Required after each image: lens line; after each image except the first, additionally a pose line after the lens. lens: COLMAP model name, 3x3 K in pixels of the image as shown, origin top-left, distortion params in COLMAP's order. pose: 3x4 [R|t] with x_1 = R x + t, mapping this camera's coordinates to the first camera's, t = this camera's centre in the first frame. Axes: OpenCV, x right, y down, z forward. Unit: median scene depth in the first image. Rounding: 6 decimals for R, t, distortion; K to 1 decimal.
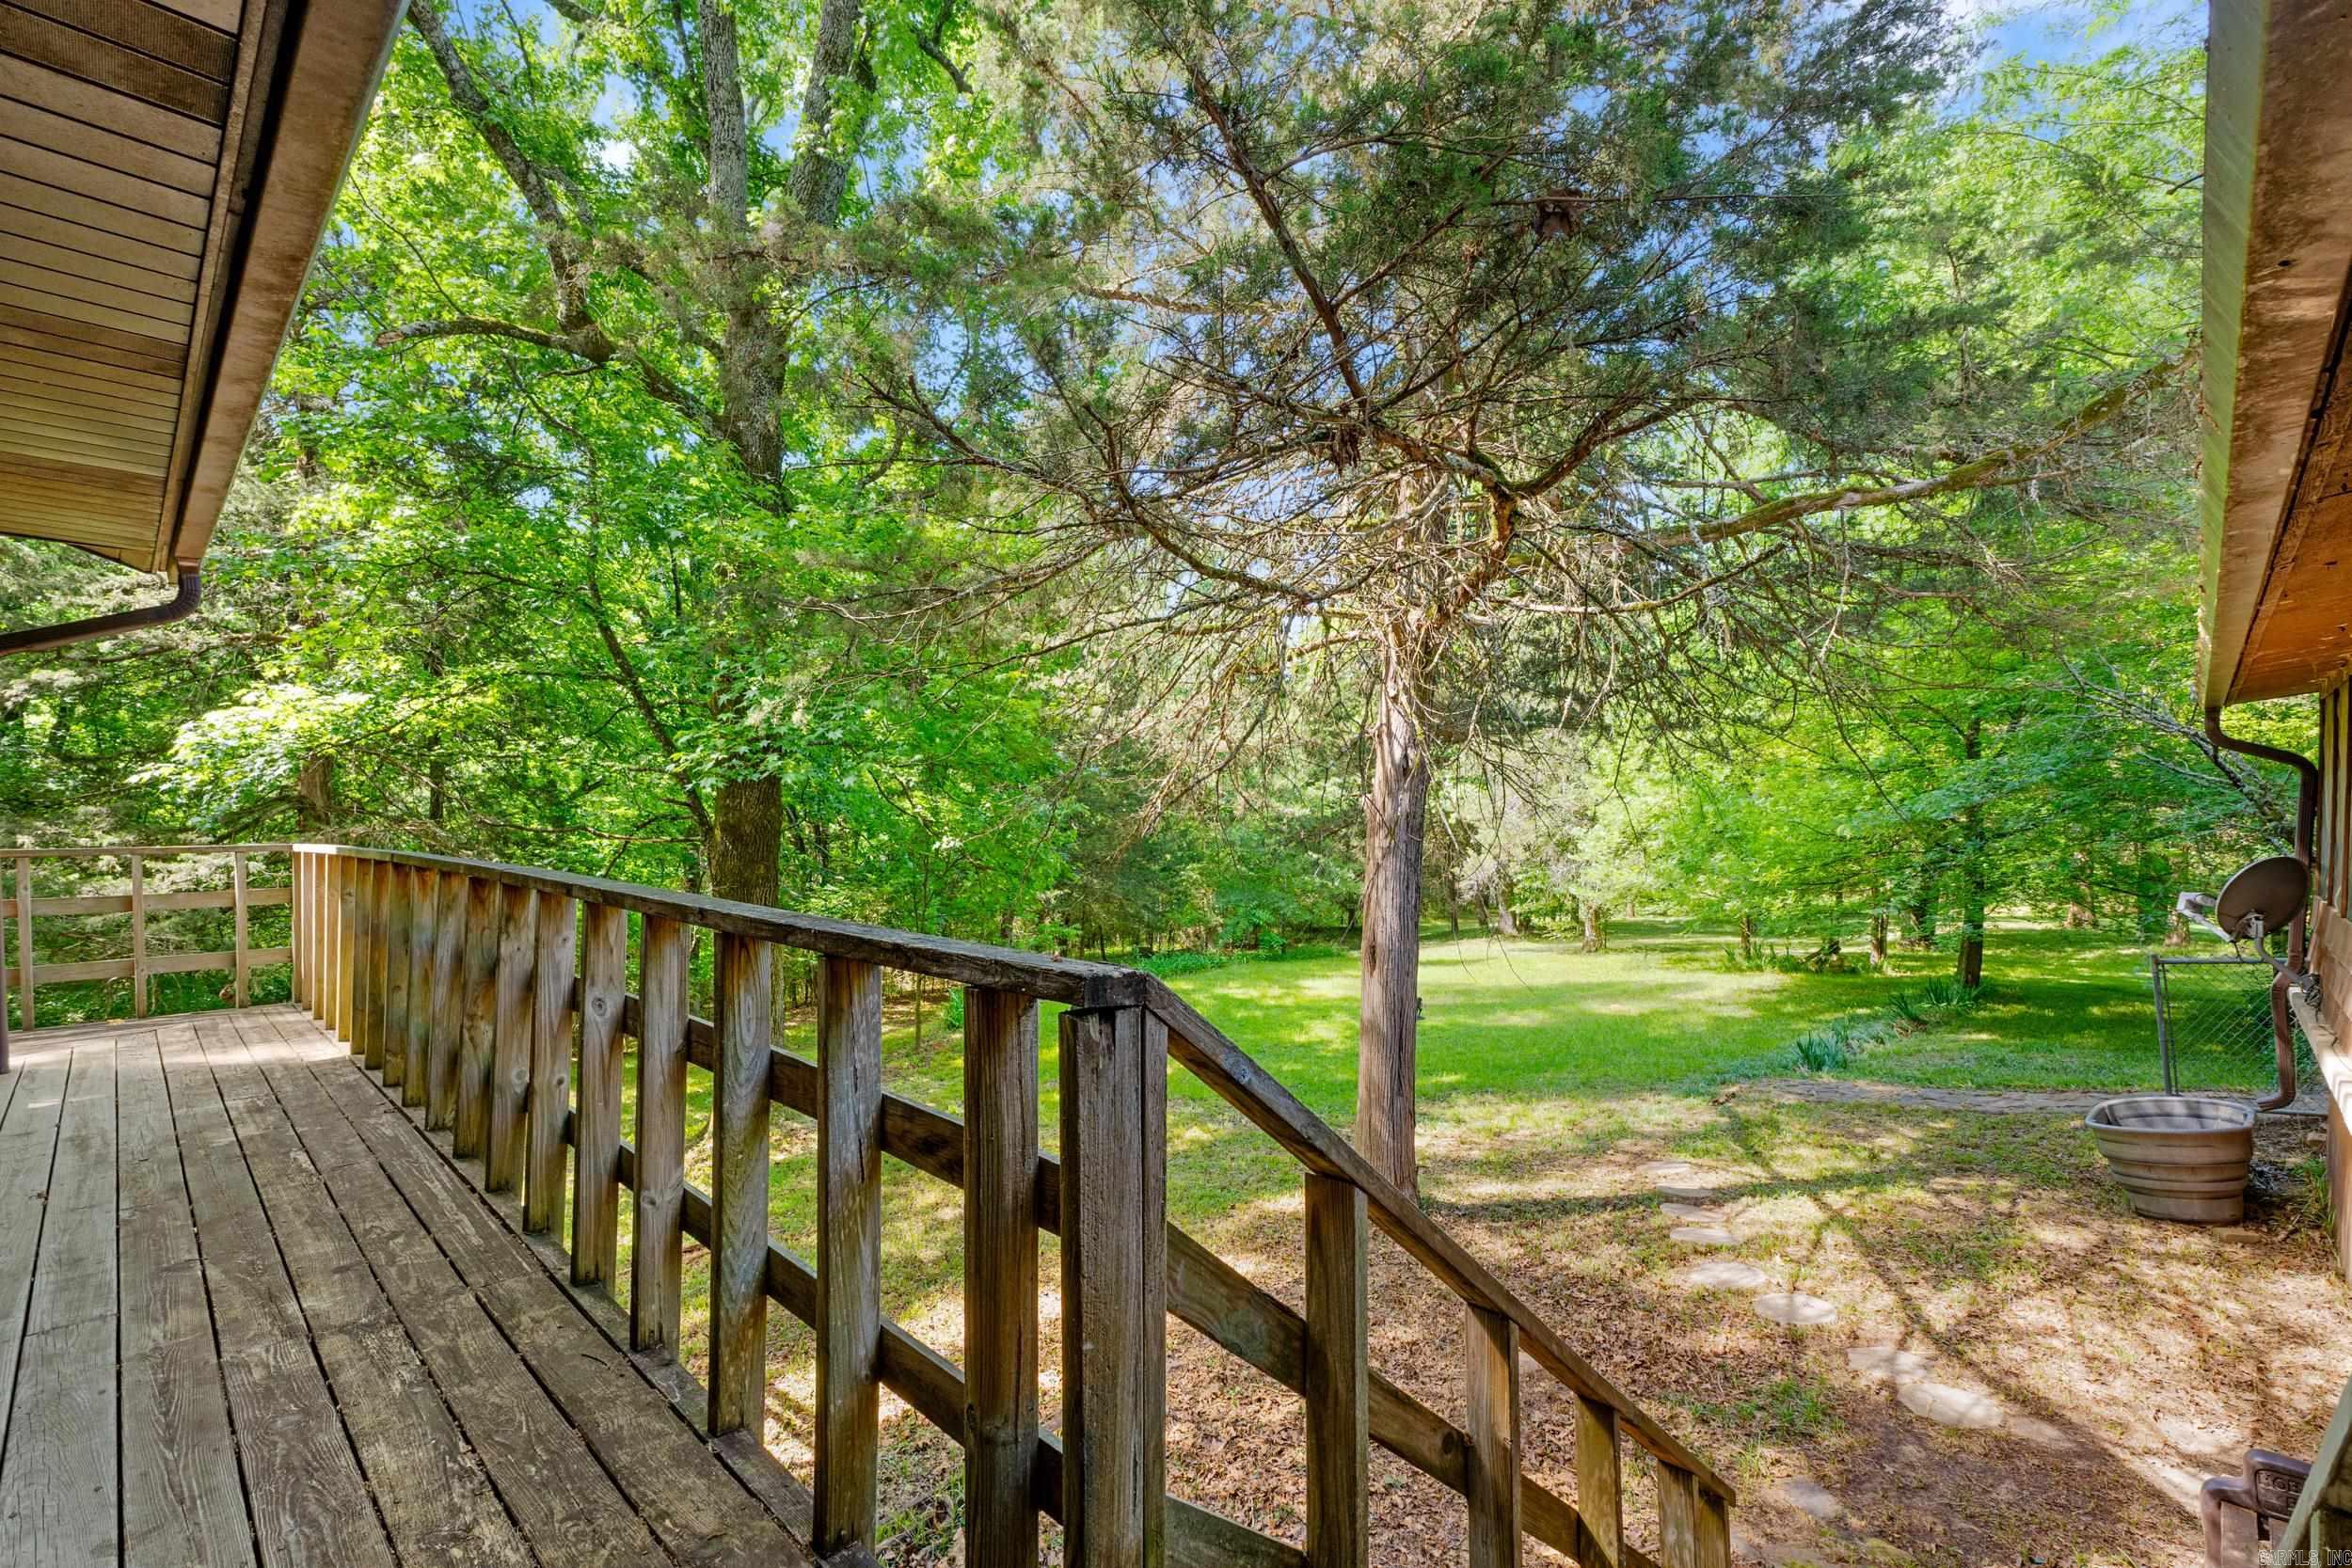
lens RADIAL K [[1015.5, 0, 1171.4], [0, 1015.5, 826.0], [0, 0, 1]] dist [-0.000985, 0.000000]
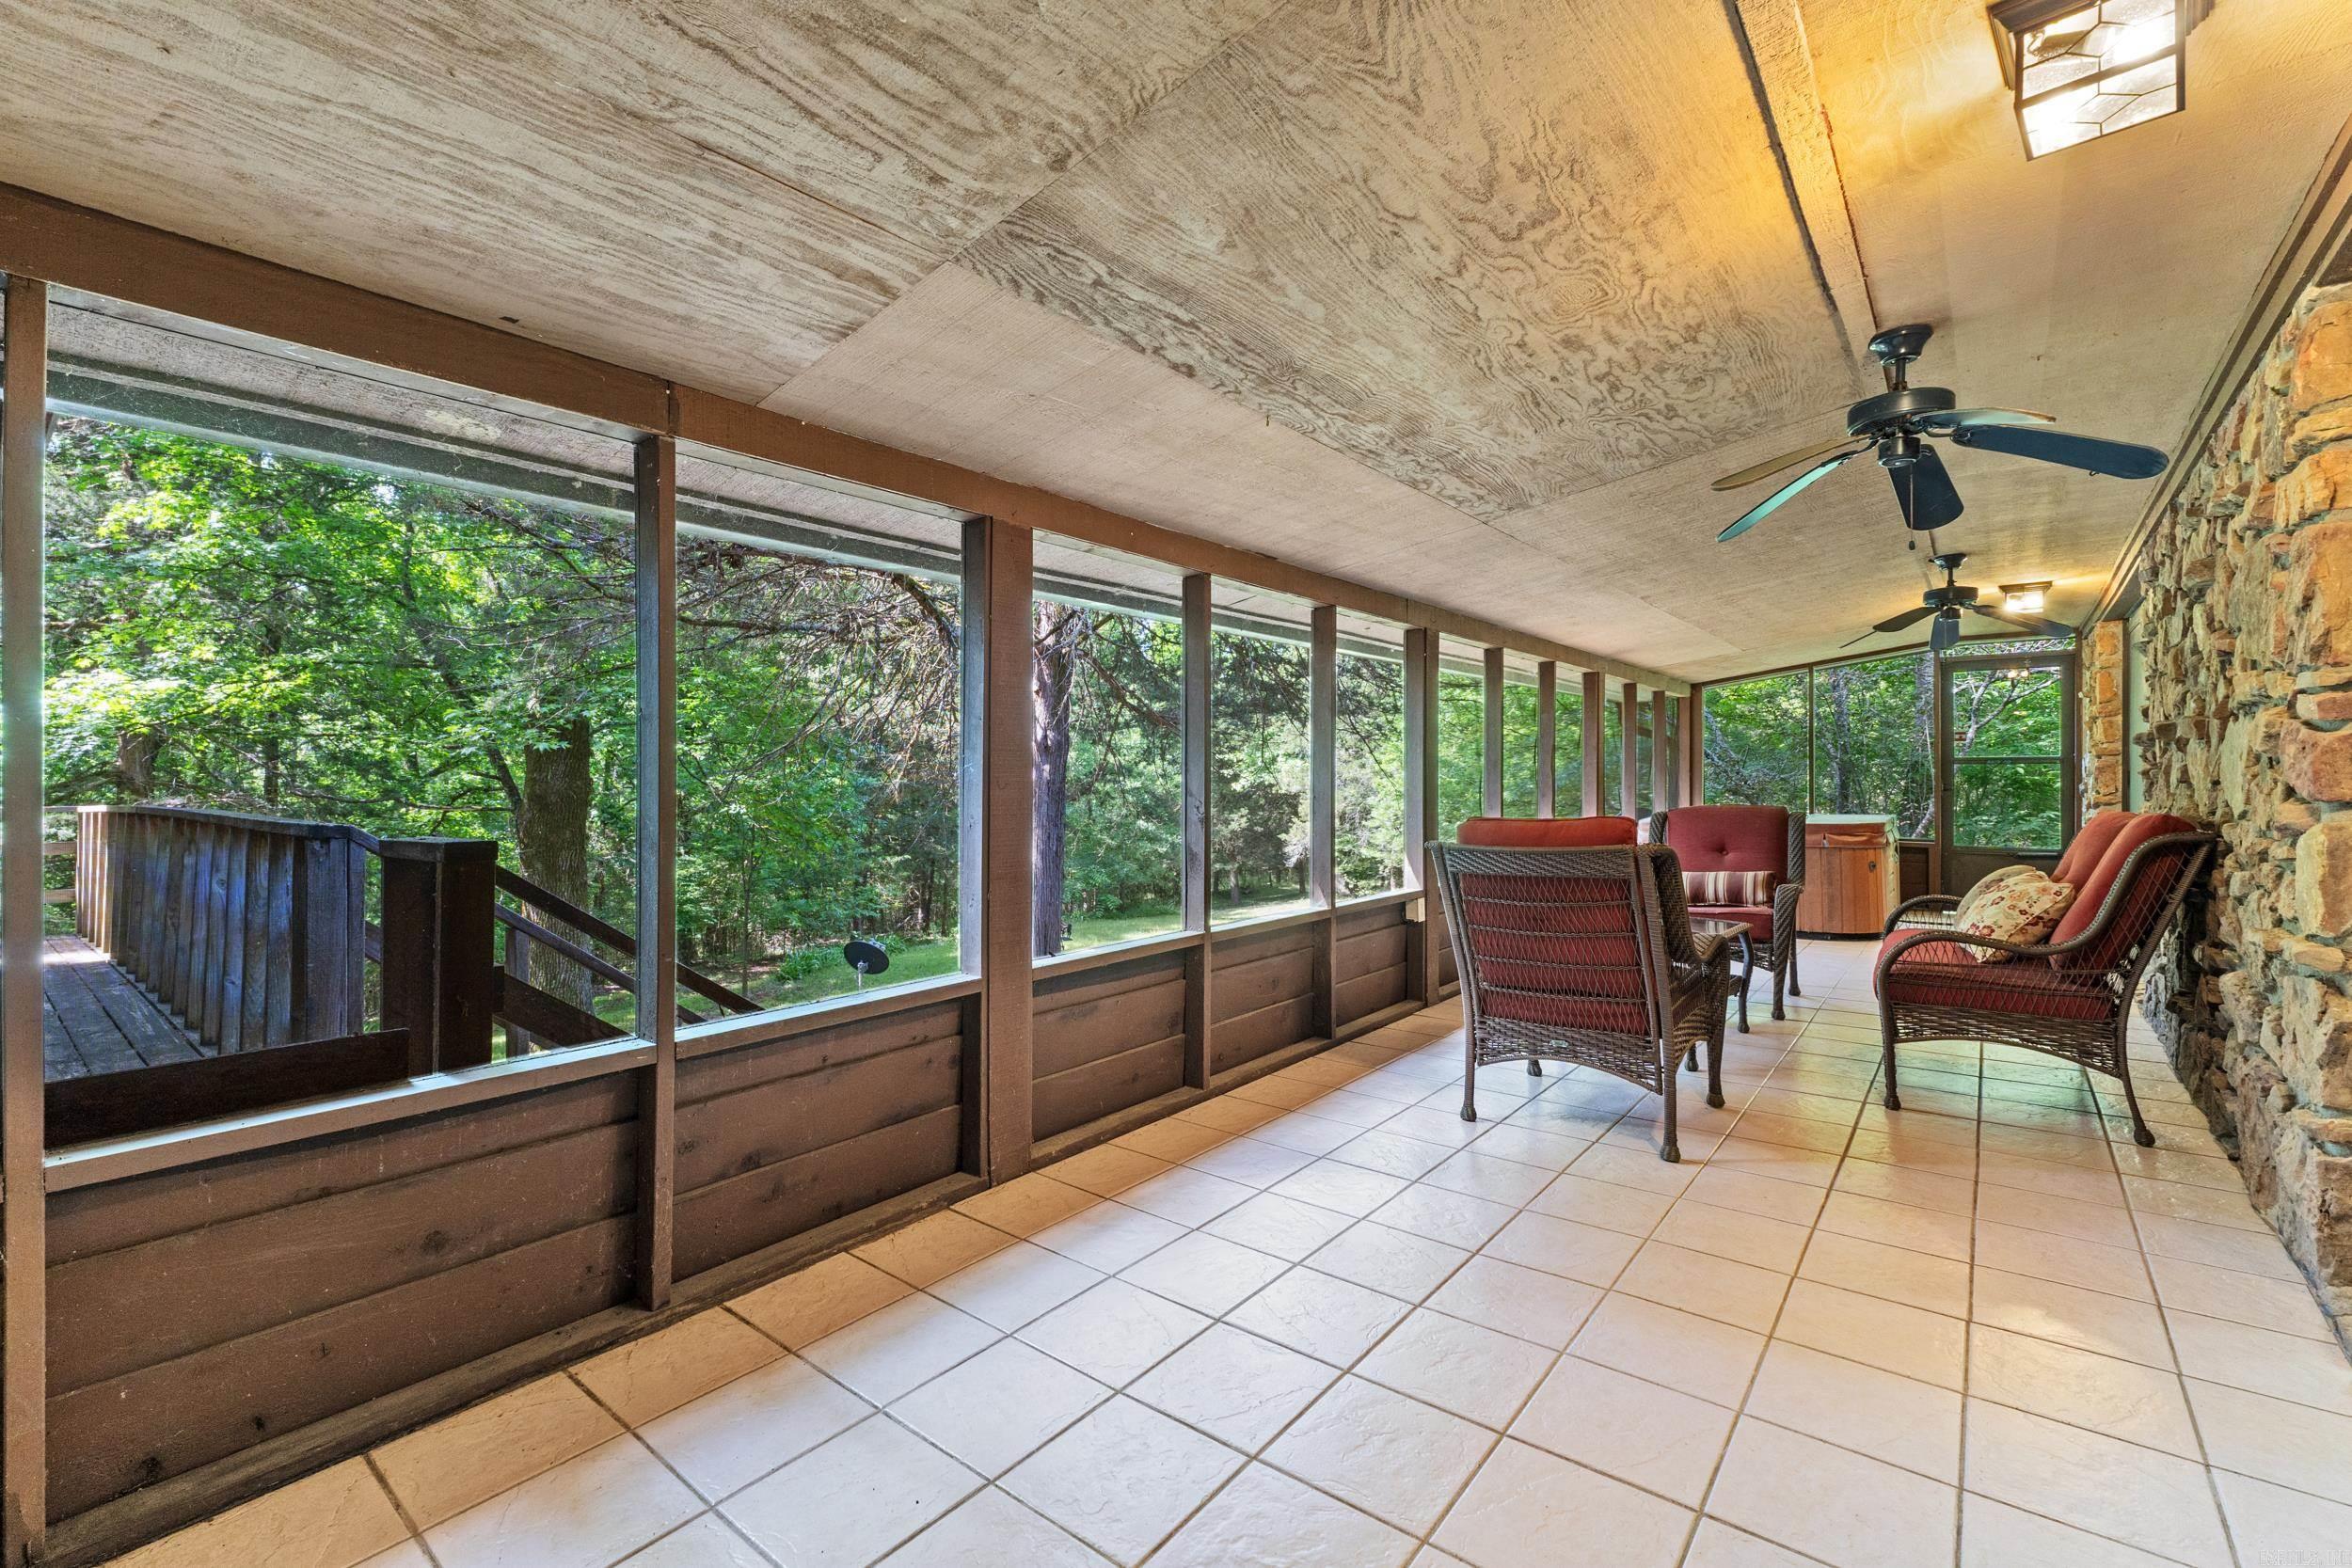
lens RADIAL K [[995.4, 0, 1186.9], [0, 995.4, 739.6], [0, 0, 1]] dist [0.002151, 0.000752]
pose [[0.995195, -0.000240, 0.097918, 0.212874], [0.006074, 0.998223, -0.059280, 0.008735], [-0.097729, 0.059590, 0.993427, -0.207875]]
